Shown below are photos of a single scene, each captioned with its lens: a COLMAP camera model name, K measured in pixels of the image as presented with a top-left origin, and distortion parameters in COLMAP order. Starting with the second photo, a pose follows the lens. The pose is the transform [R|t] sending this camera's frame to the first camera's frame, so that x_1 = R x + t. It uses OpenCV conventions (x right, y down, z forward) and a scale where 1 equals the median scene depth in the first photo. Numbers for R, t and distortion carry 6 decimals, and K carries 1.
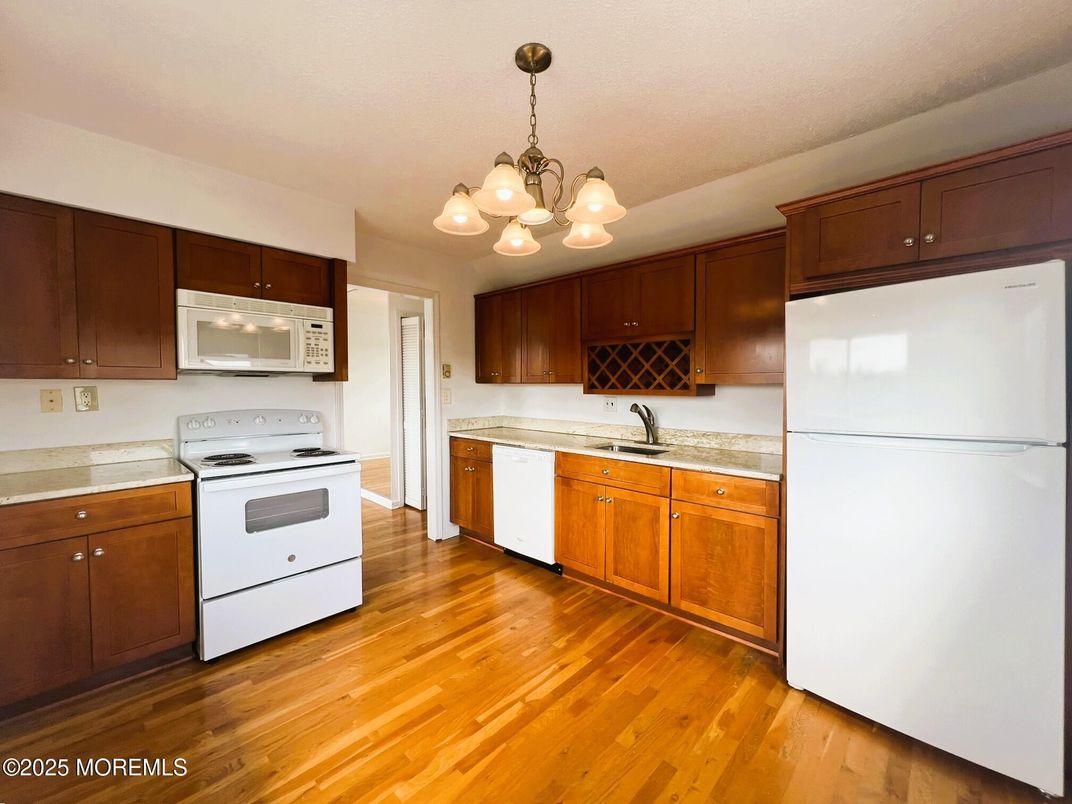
lens RADIAL K [[438.3, 0, 533.5], [0, 438.3, 401.4], [0, 0, 1]] dist [-0.001854, -0.000048]
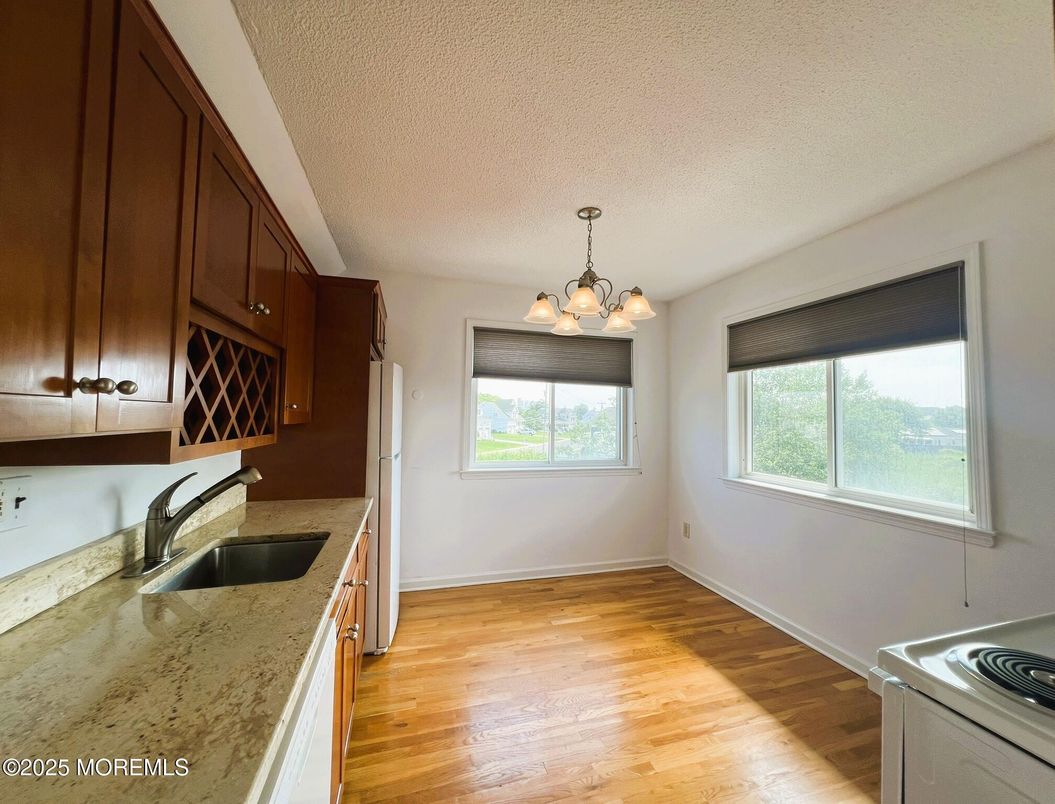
lens RADIAL K [[420.5, 0, 527.5], [0, 420.5, 402.0], [0, 0, 1]] dist [0.000036, -0.000008]
pose [[-0.866829, 0.007549, 0.498548, -0.451871], [0.005261, 0.999968, -0.005994, -0.100421], [-0.498577, -0.002573, -0.866842, 1.995008]]
